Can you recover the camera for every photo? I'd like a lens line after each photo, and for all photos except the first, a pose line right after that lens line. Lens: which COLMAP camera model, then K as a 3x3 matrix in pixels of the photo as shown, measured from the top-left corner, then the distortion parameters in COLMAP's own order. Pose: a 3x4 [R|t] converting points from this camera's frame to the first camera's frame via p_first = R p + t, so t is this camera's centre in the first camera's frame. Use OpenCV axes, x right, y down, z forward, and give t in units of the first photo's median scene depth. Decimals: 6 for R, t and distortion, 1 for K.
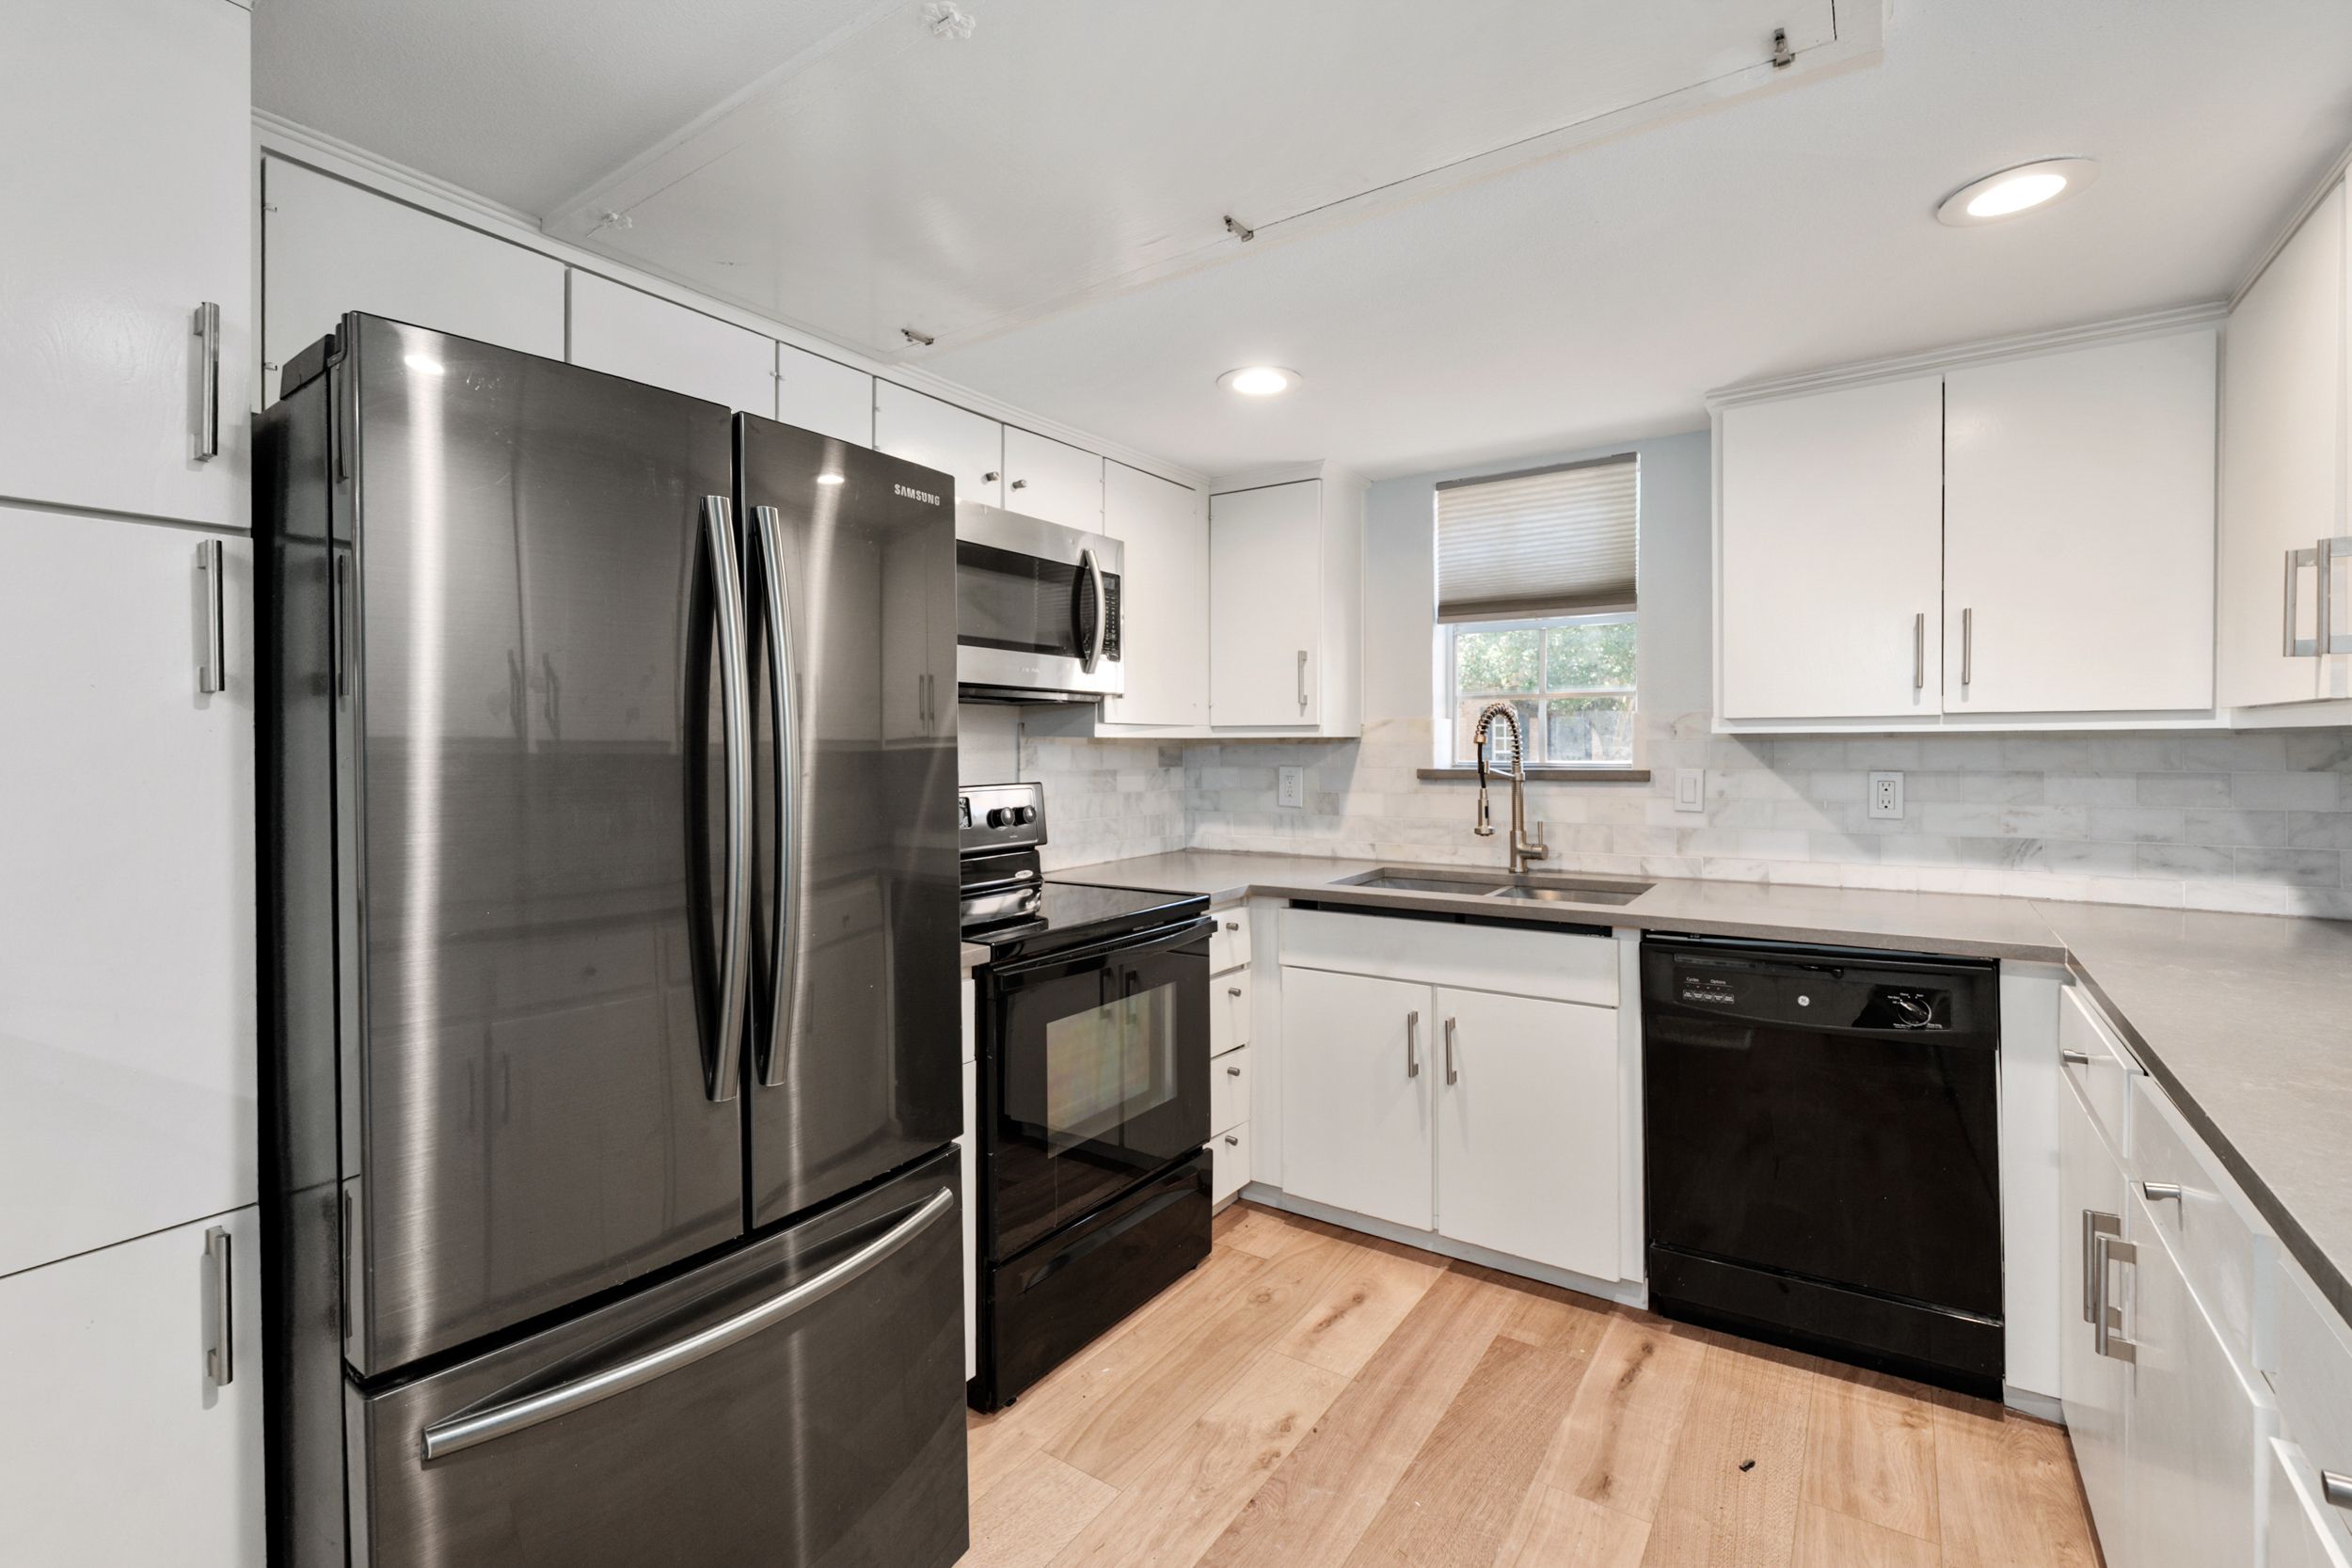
lens RADIAL K [[1039.8, 0, 1171.7], [0, 1039.8, 752.2], [0, 0, 1]] dist [-0.002360, -0.000142]
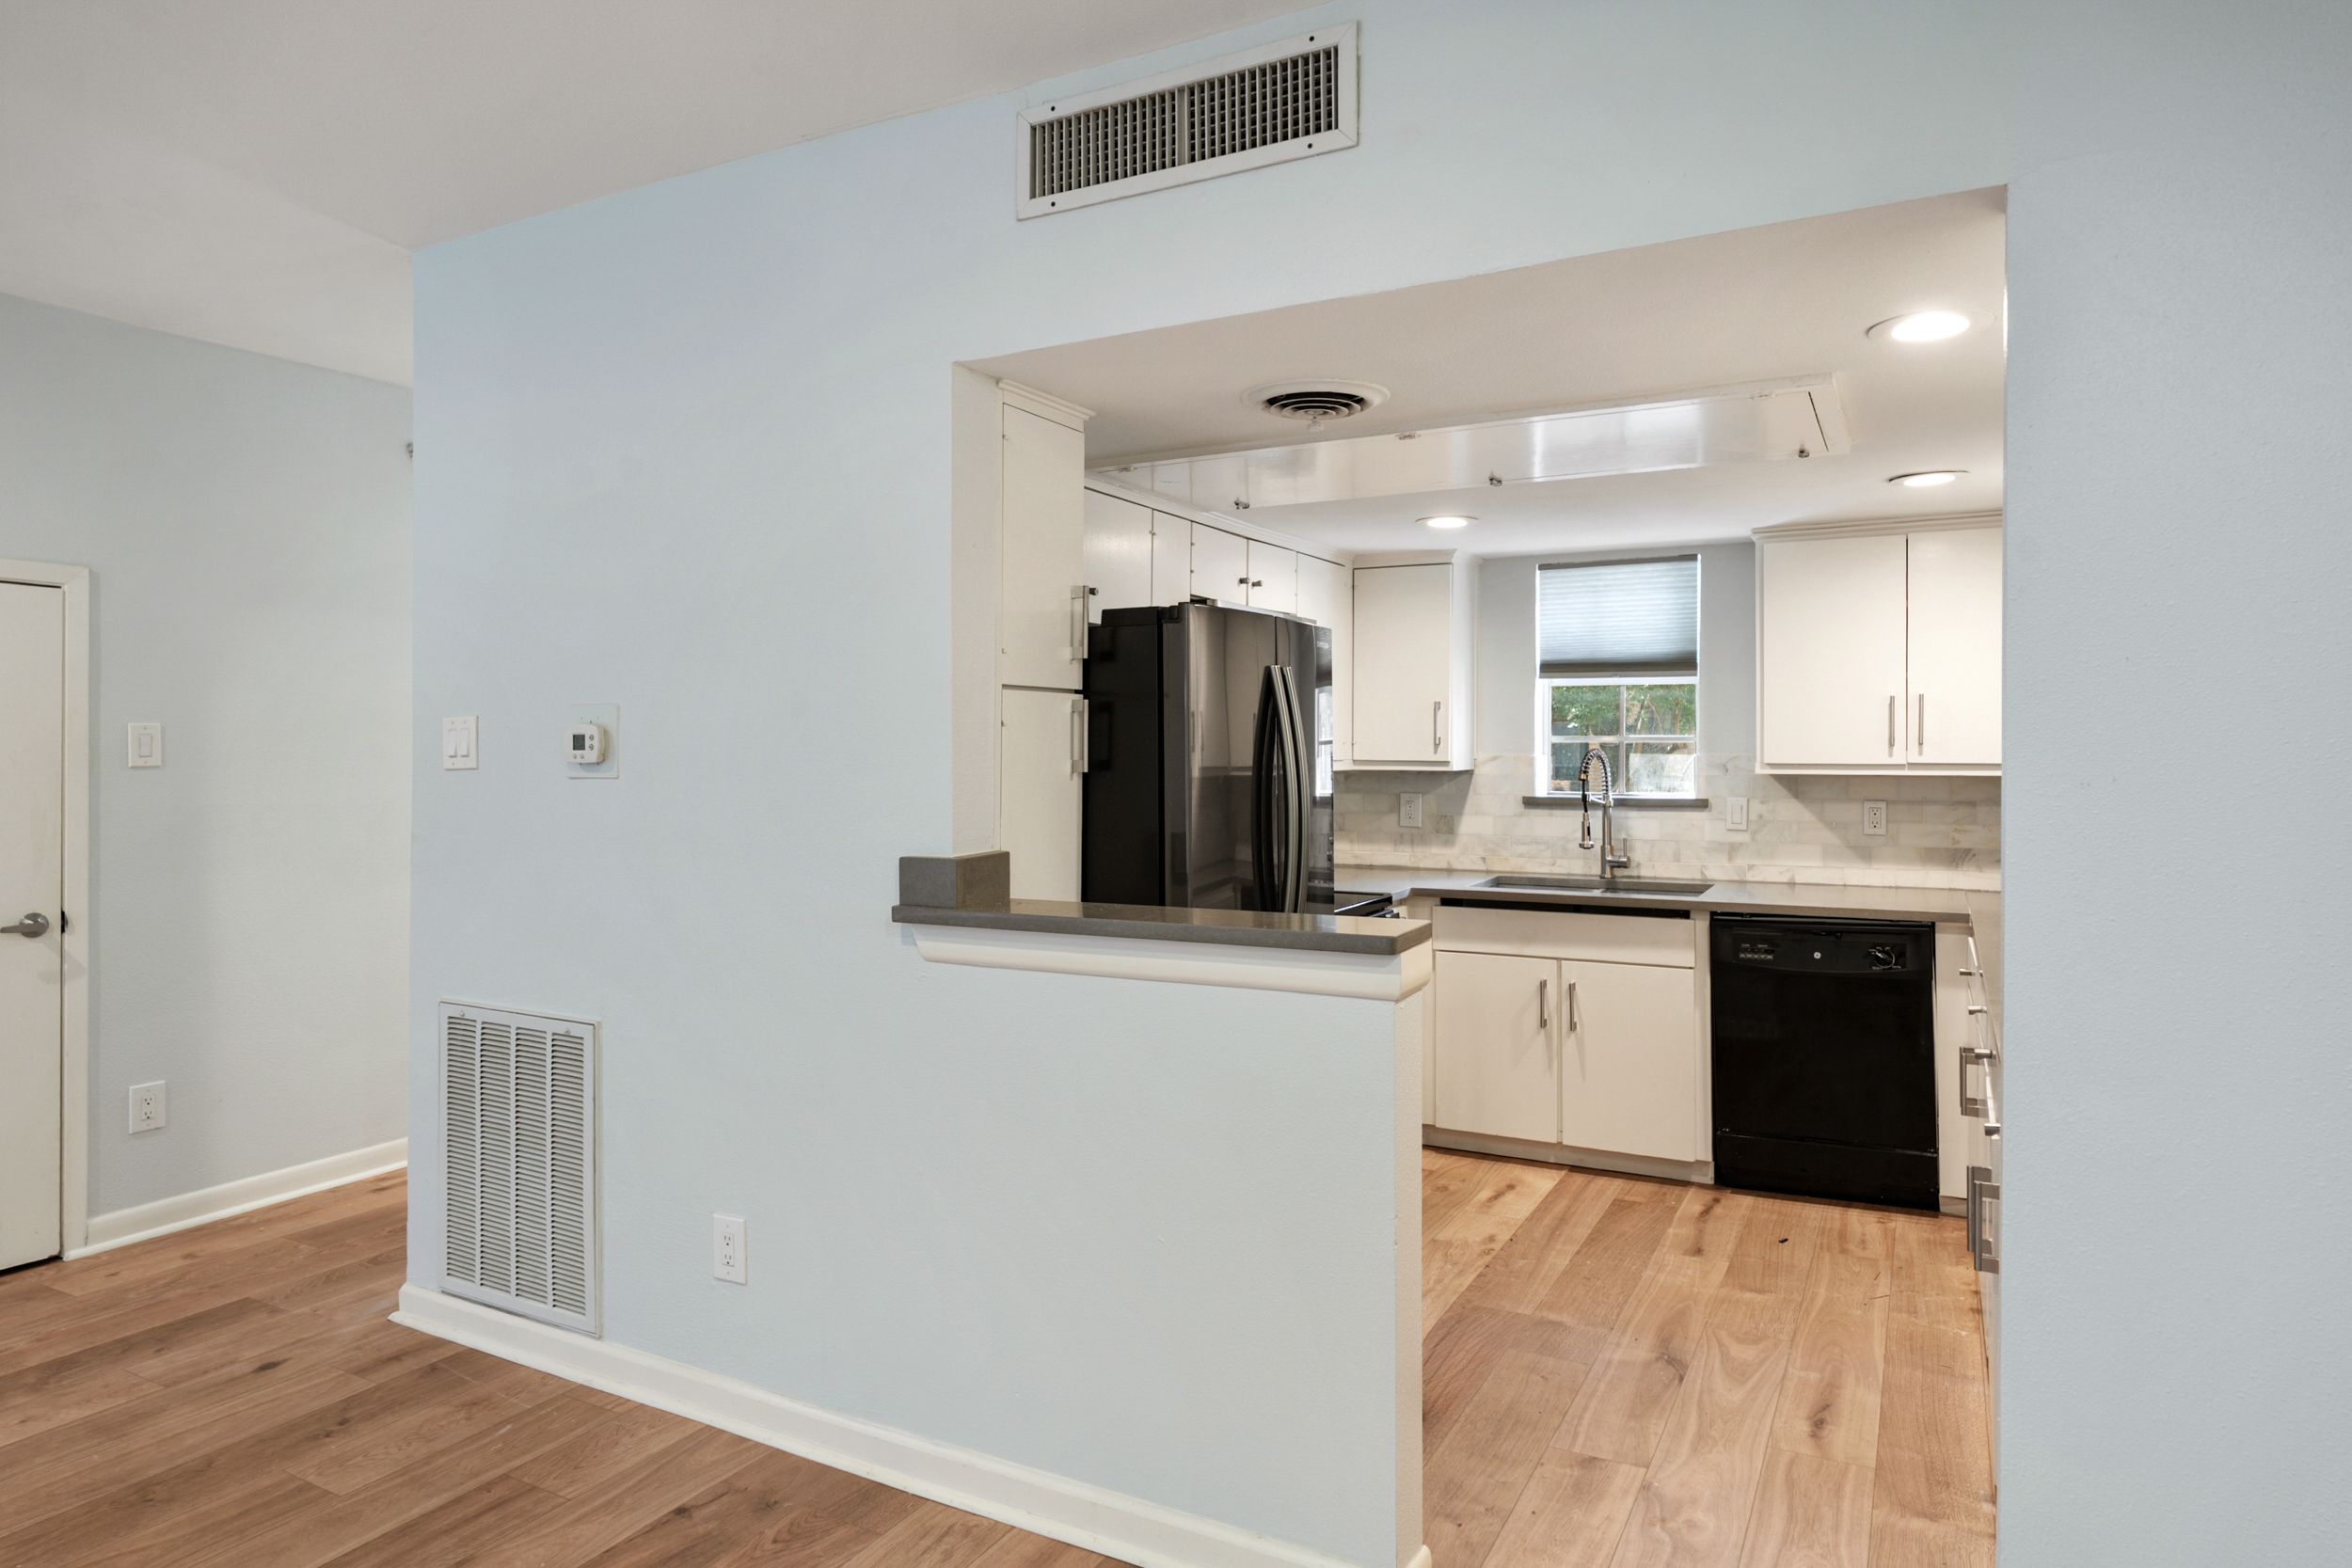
lens RADIAL K [[1382.7, 0, 1174.7], [0, 1382.7, 744.2], [0, 0, 1]] dist [0.000540, -0.000595]
pose [[0.994595, 0.004031, 0.103754, -0.447932], [-0.003260, 0.999966, -0.007602, -0.041389], [-0.103781, 0.007223, 0.994574, -0.763791]]
